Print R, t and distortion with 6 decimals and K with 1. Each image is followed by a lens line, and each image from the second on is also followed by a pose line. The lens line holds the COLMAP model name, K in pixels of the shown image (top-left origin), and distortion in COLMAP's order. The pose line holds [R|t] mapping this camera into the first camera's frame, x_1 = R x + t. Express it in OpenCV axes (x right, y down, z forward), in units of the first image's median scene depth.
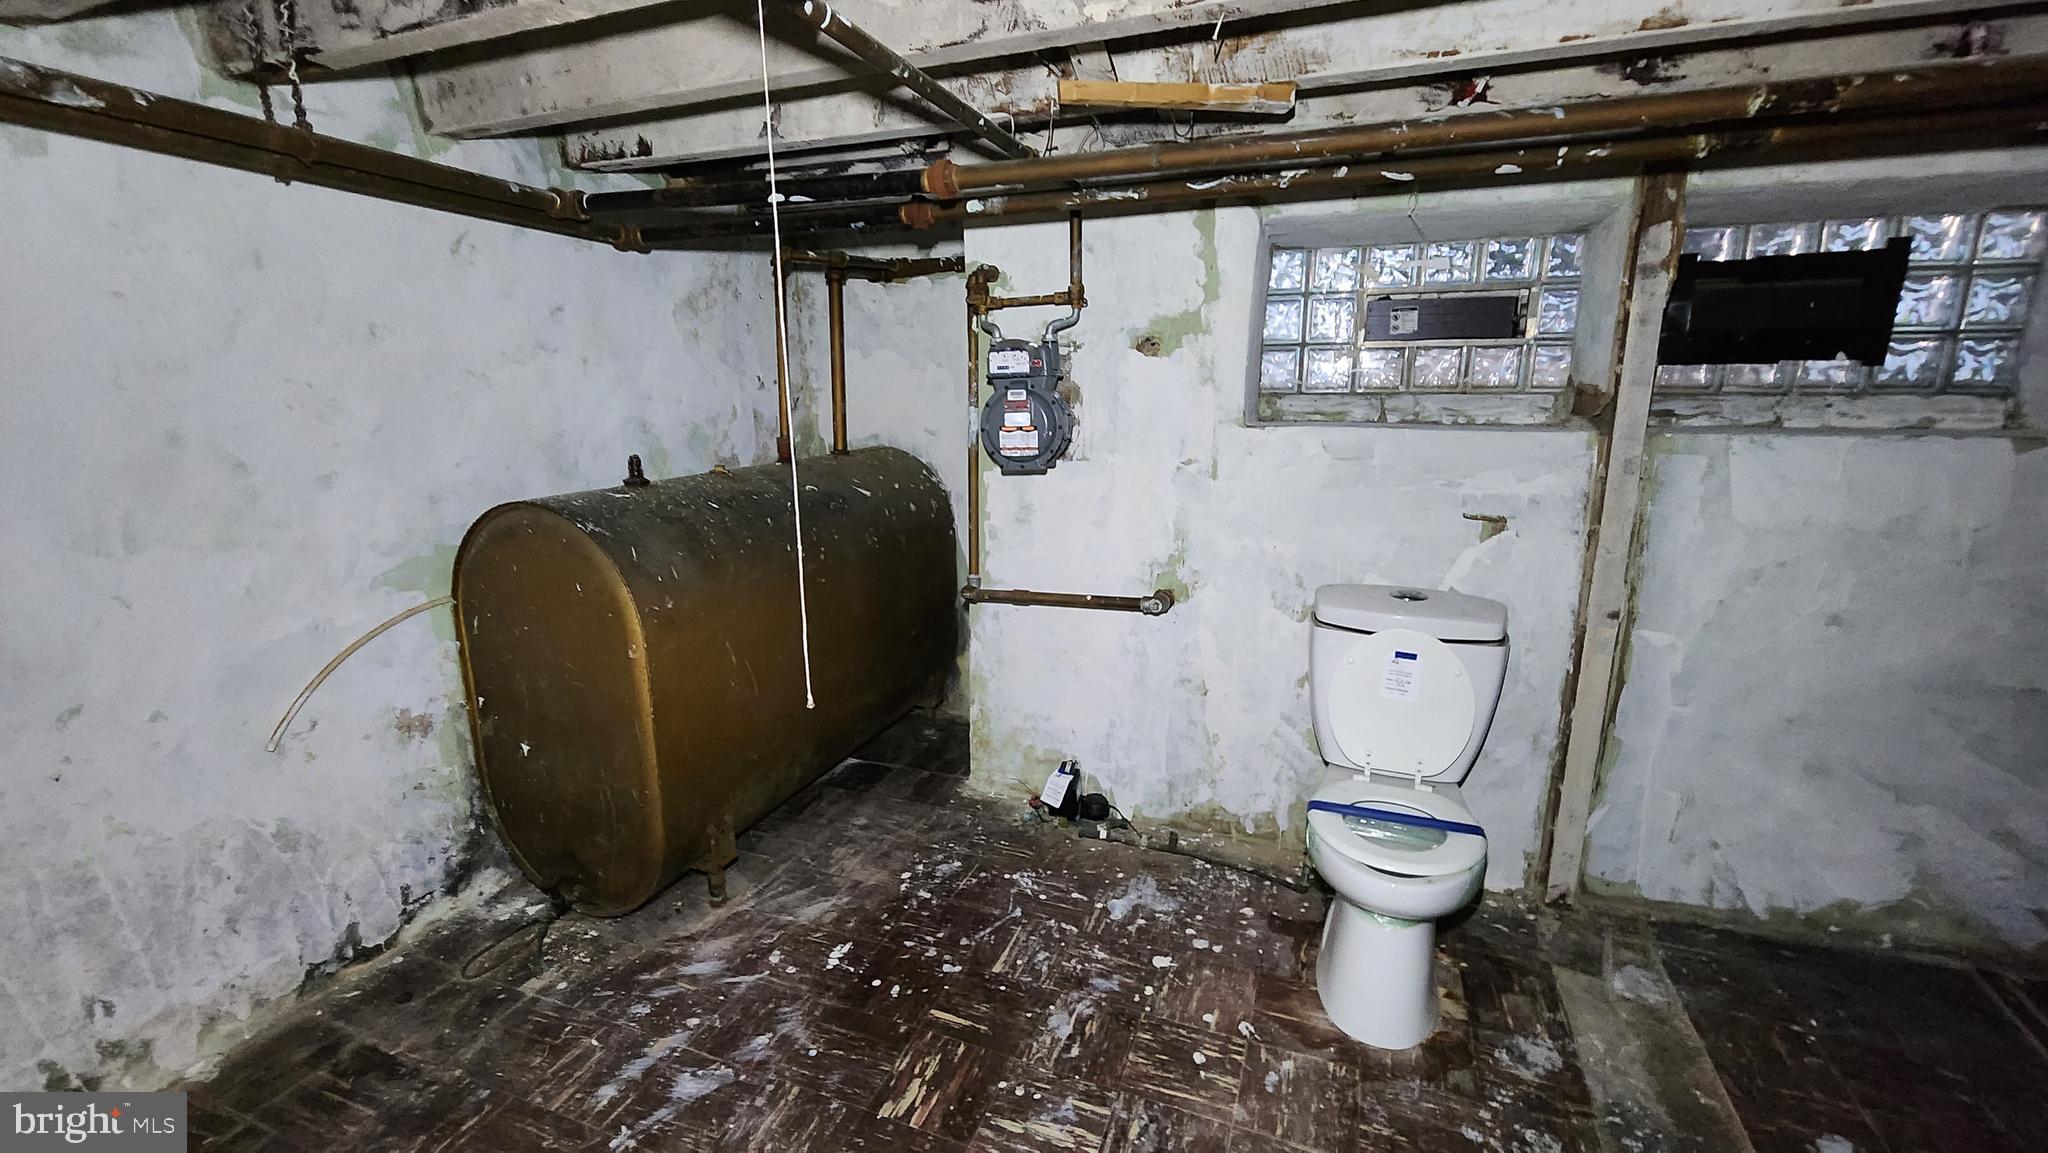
lens RADIAL K [[848.3, 0, 1013.9], [0, 848.3, 577.6], [0, 0, 1]] dist [0.000979, -0.001669]
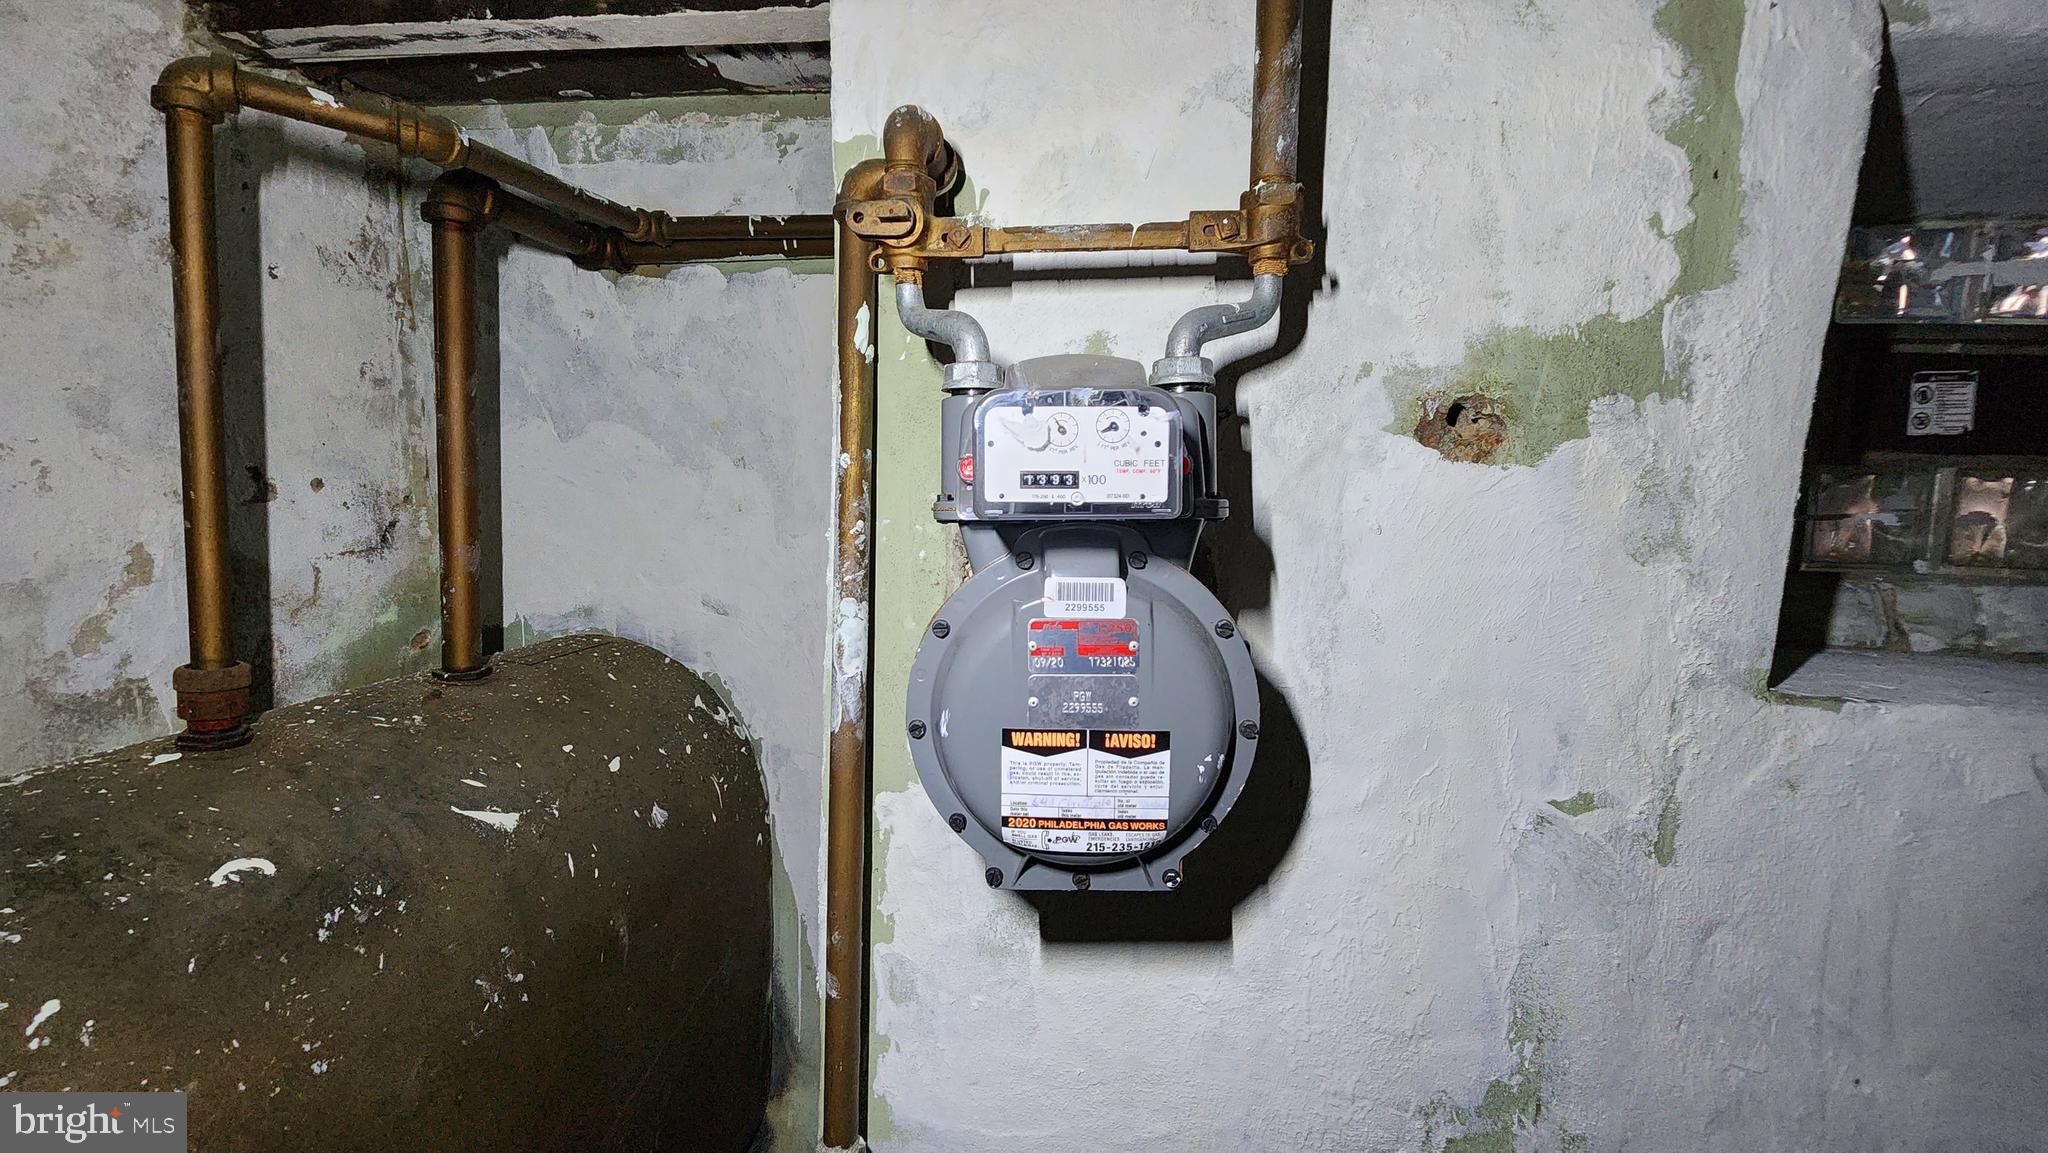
lens RADIAL K [[848.3, 0, 1020.7], [0, 848.3, 580.8], [0, 0, 1]] dist [0.000979, -0.001669]
pose [[0.973569, 0.013496, 0.227994, -0.067680], [0.013635, 0.993037, -0.117007, -0.199847], [-0.227986, 0.117023, 0.966606, 0.808492]]
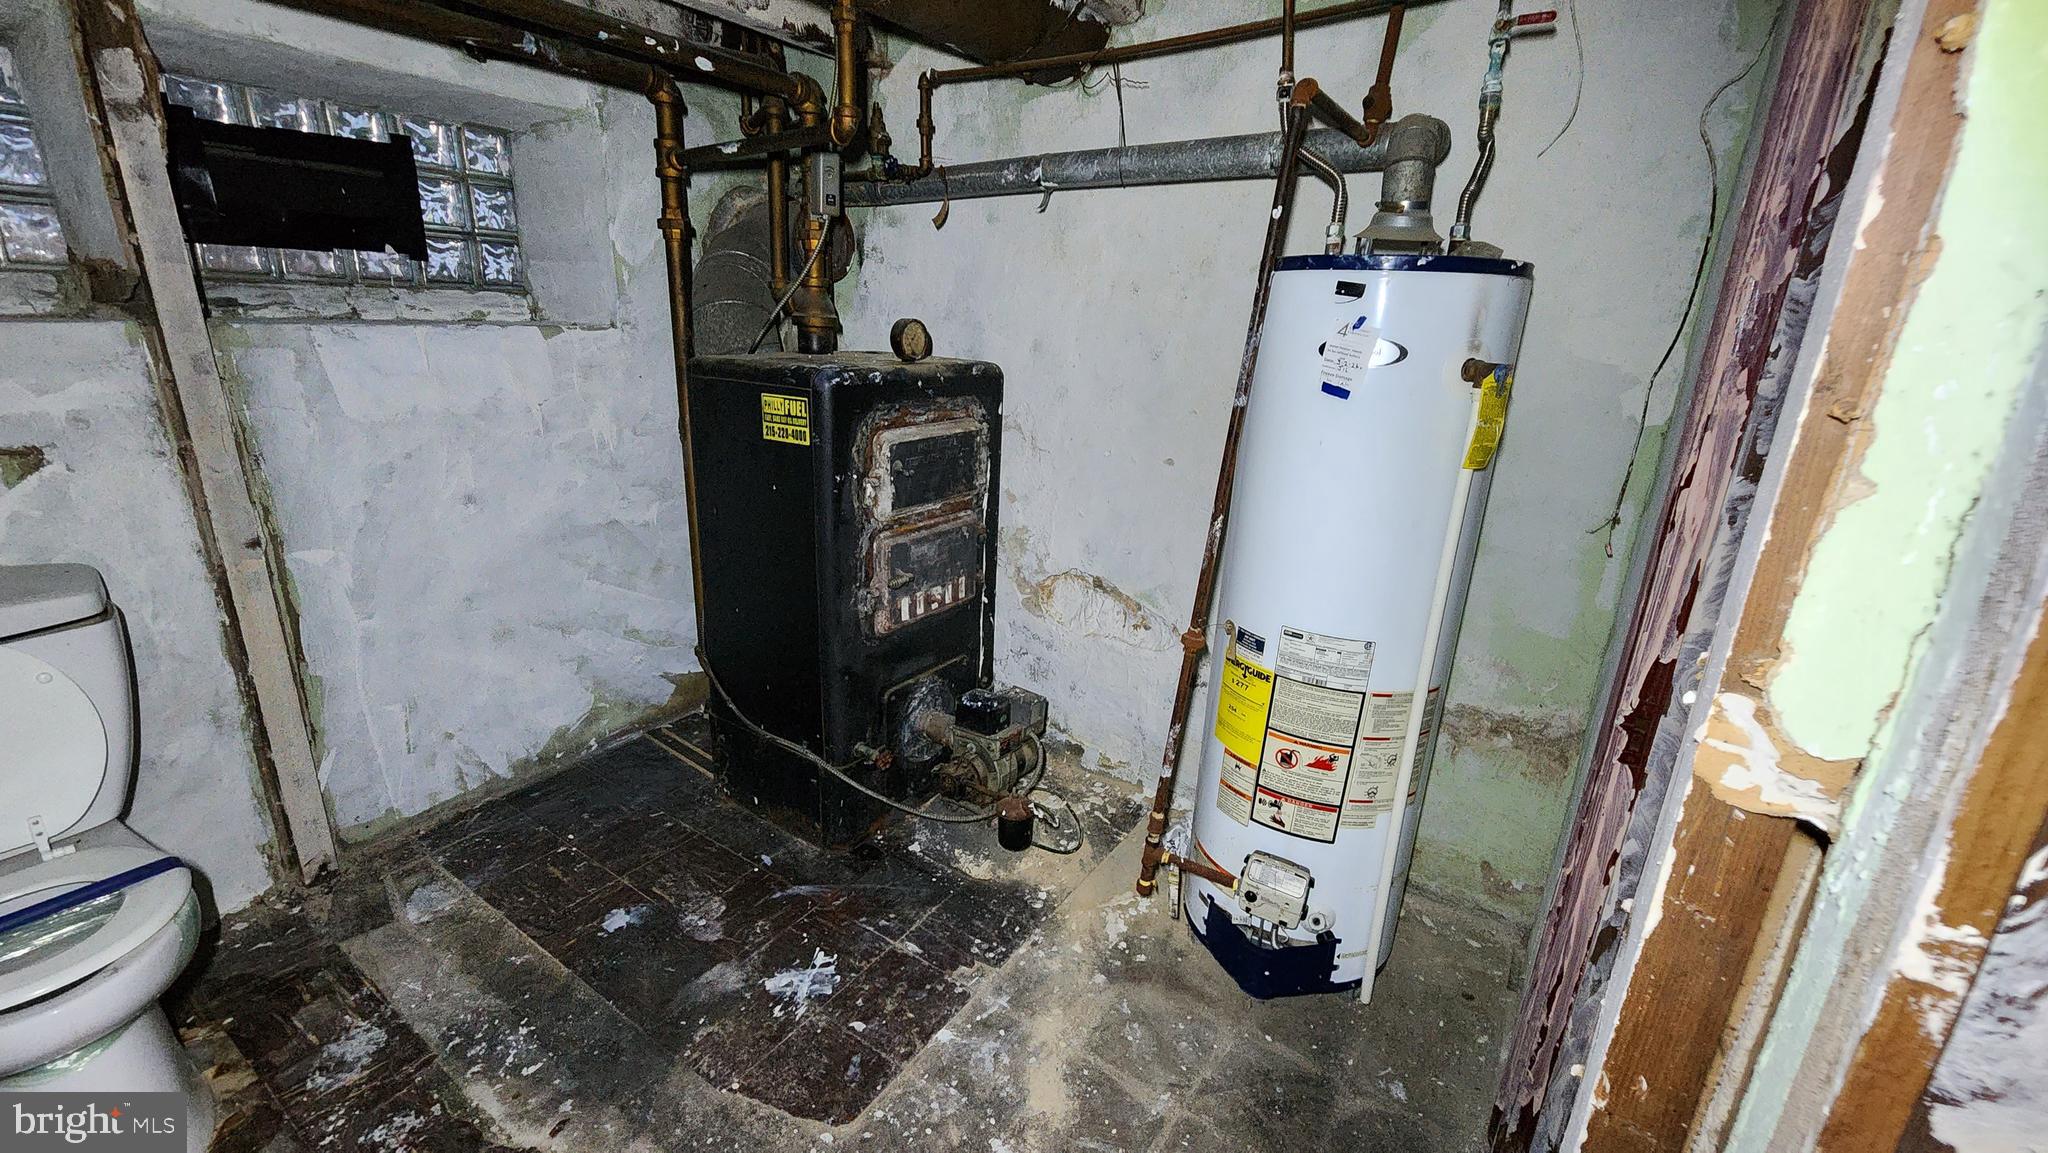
lens RADIAL K [[848.3, 0, 1022.9], [0, 848.3, 581.4], [0, 0, 1]] dist [0.000979, -0.001669]
pose [[0.215193, -0.279641, 0.935678, 0.066259], [0.183173, 0.952678, 0.242595, 0.014905], [-0.959239, 0.119186, 0.256233, 0.047876]]
